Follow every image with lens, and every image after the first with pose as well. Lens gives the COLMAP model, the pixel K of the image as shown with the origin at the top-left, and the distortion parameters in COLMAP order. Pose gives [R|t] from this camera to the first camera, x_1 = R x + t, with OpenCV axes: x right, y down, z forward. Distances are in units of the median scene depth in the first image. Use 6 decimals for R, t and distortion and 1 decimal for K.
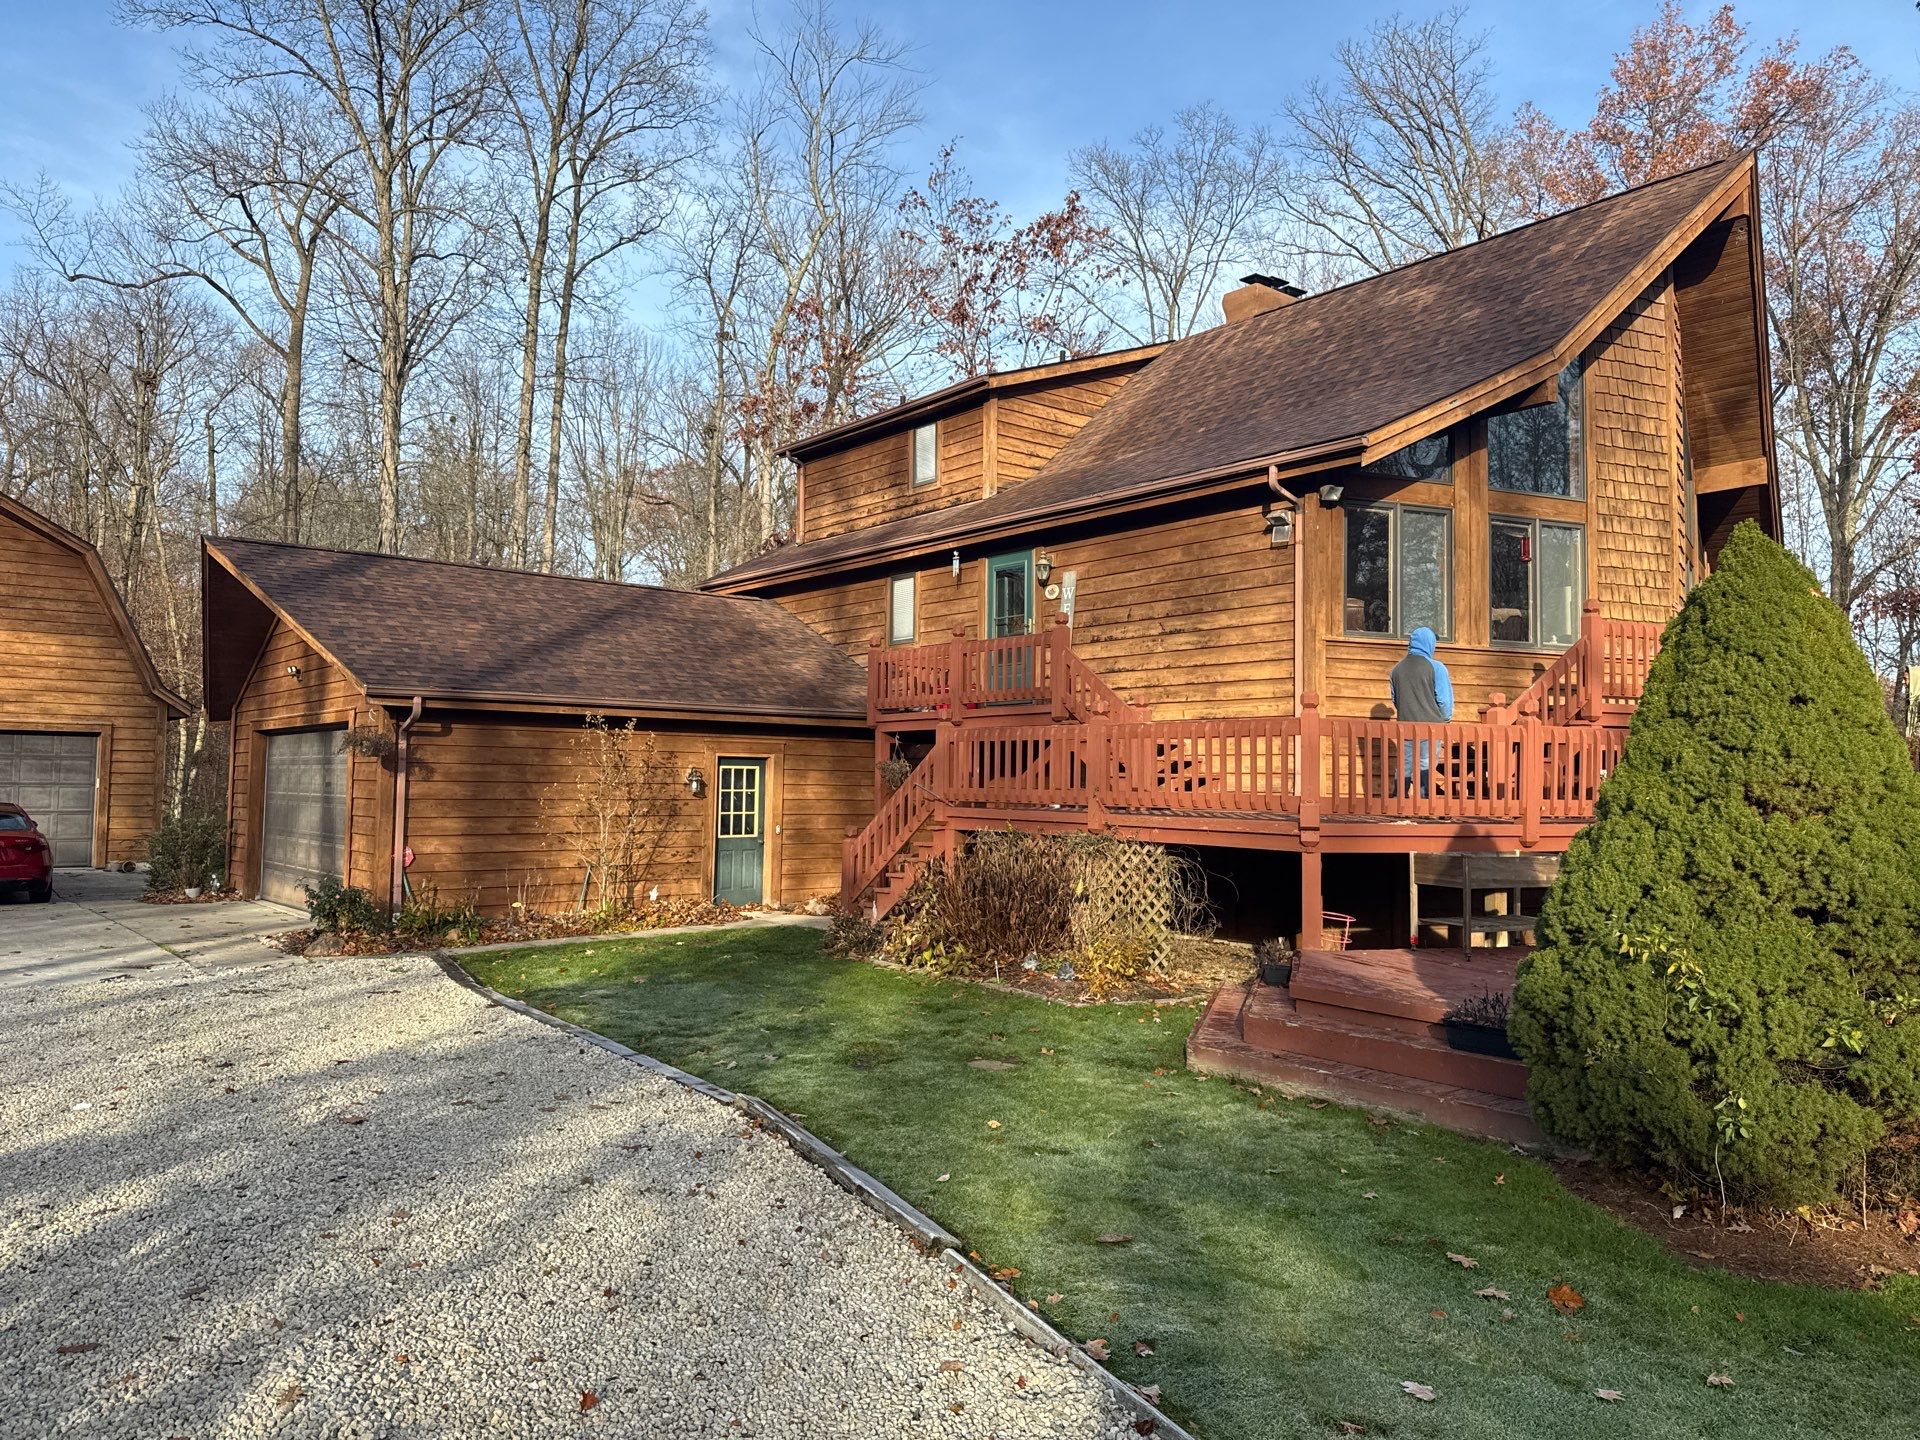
lens RADIAL K [[1304.1, 0, 978.9], [0, 1304.1, 721.3], [0, 0, 1]] dist [0.110652, -0.144014]
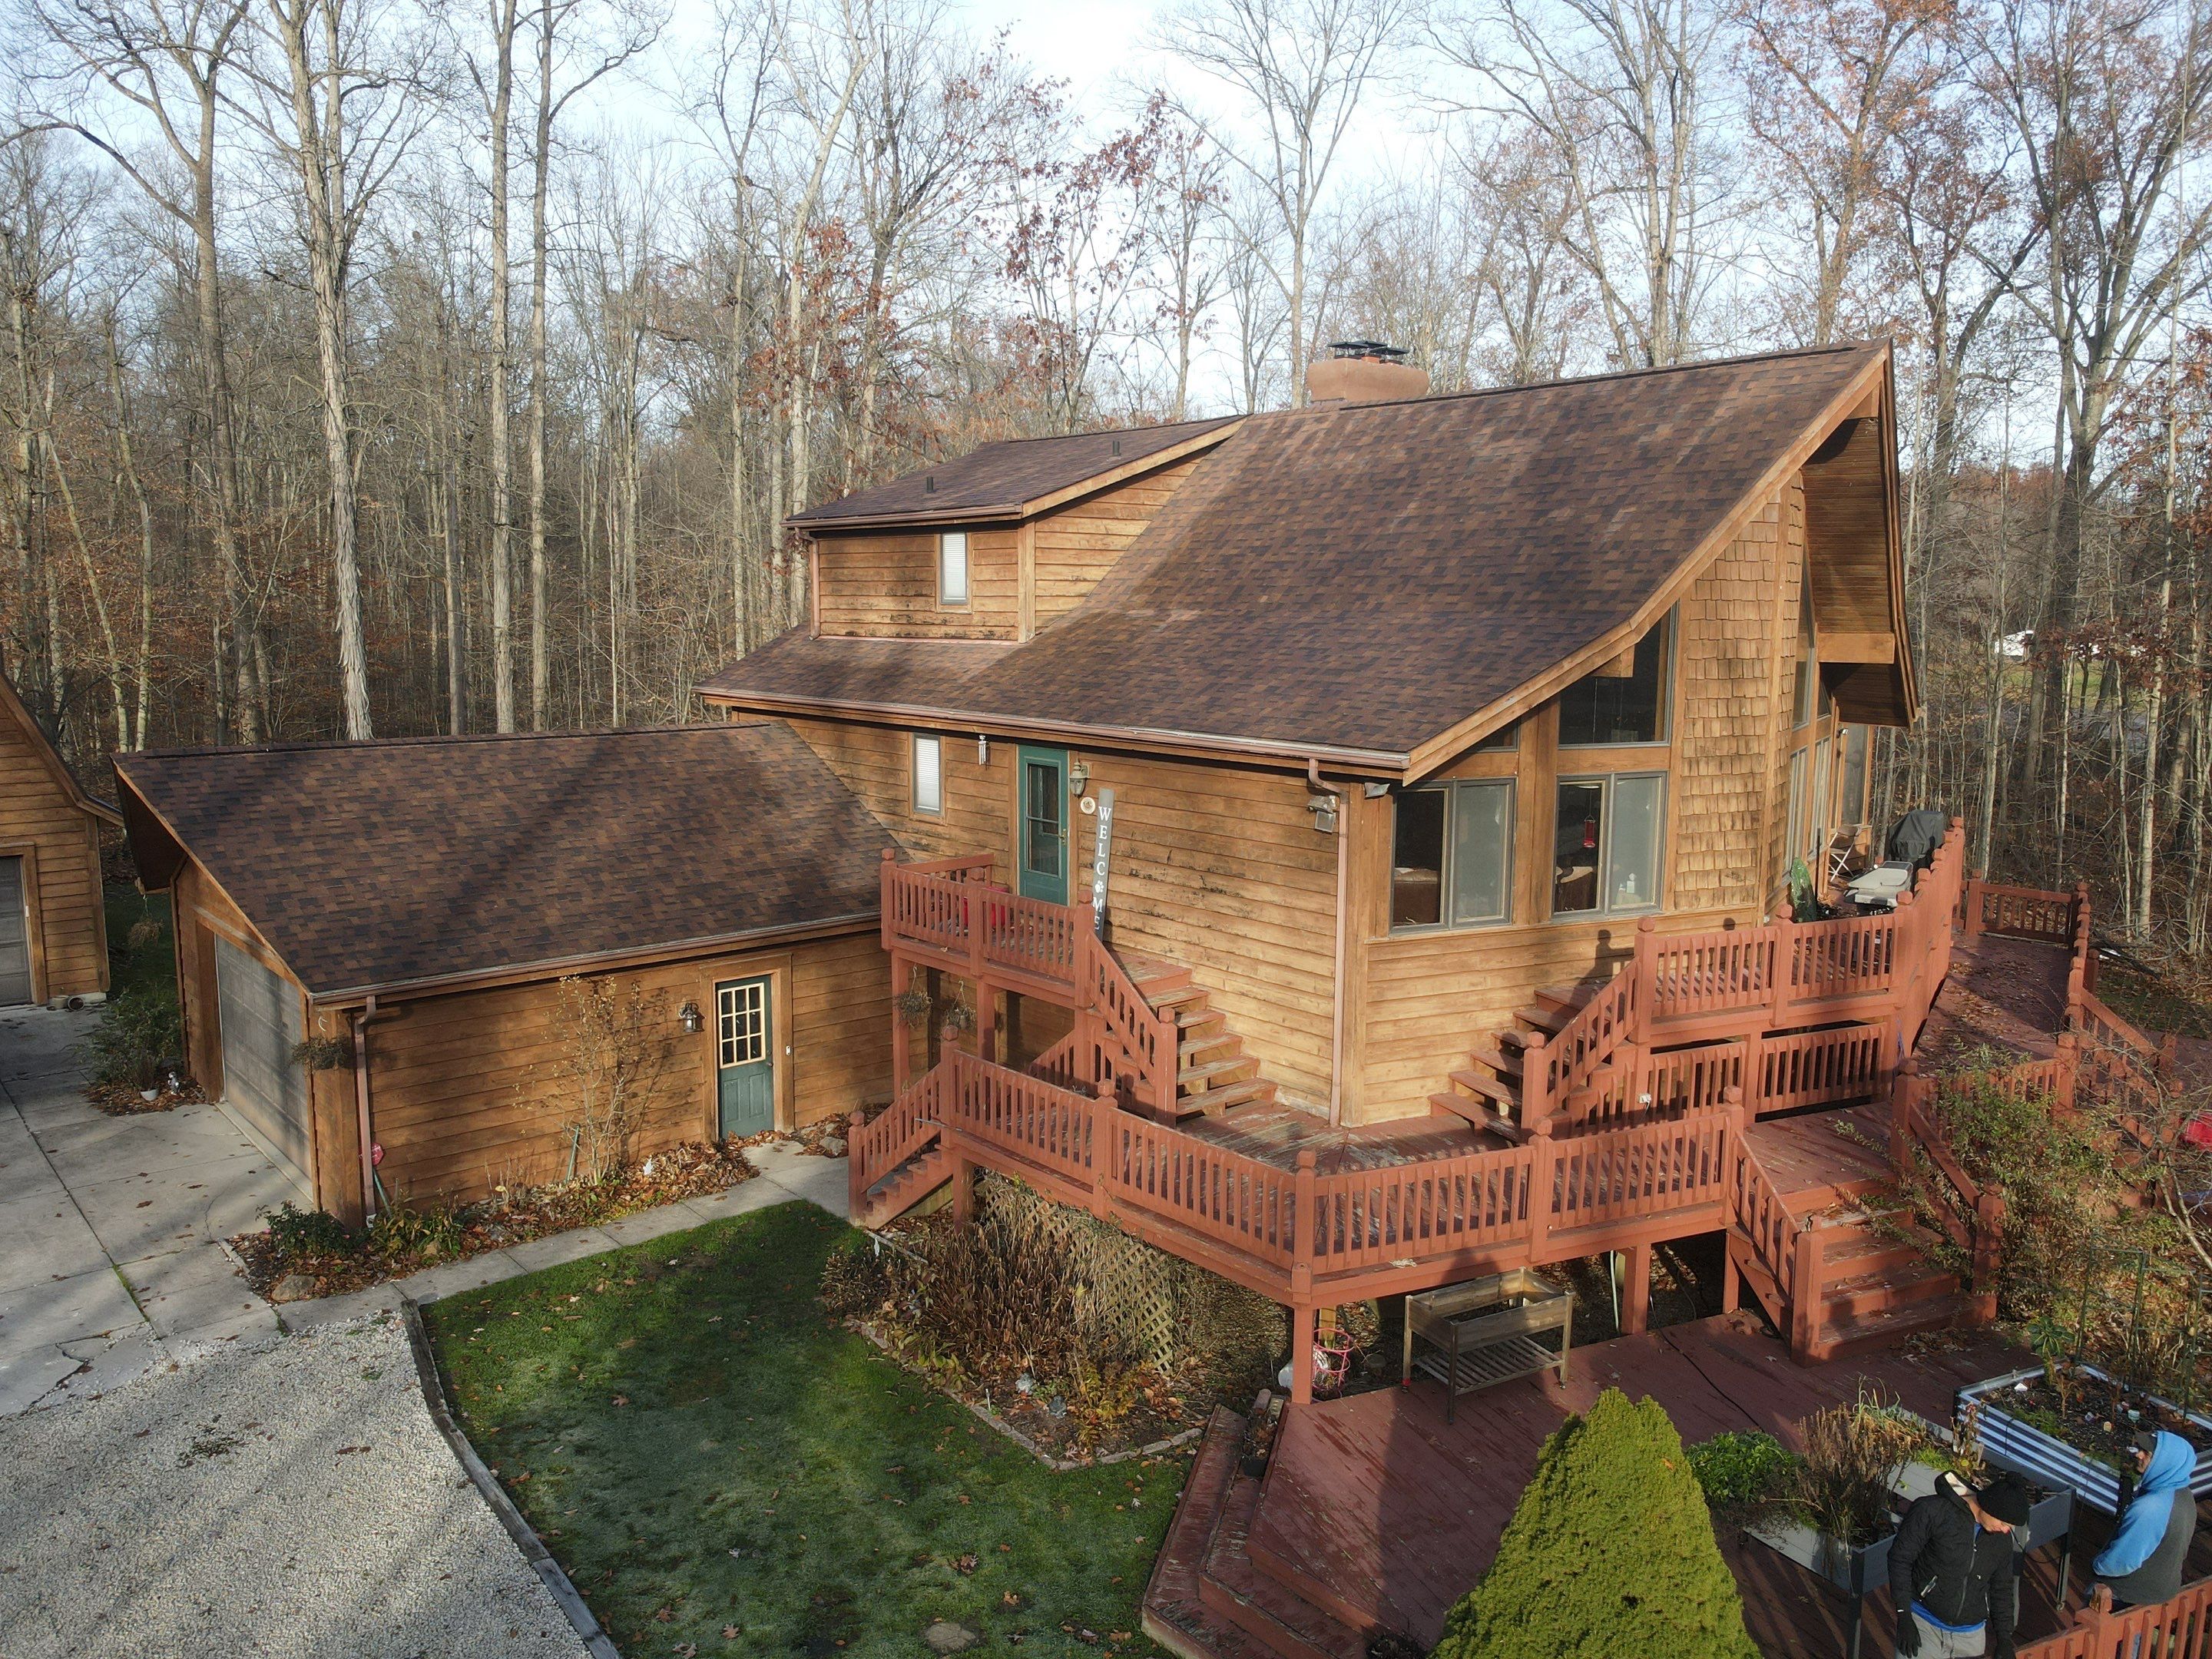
lens RADIAL K [[1563.2, 0, 1136.9], [0, 1563.2, 828.0], [0, 0, 1]] dist [-0.001380, 0.006002]
pose [[0.999608, -0.005026, 0.027537, 0.057749], [-0.000188, 0.982520, 0.186156, -0.267492], [-0.027991, -0.186088, 0.982134, -0.034794]]
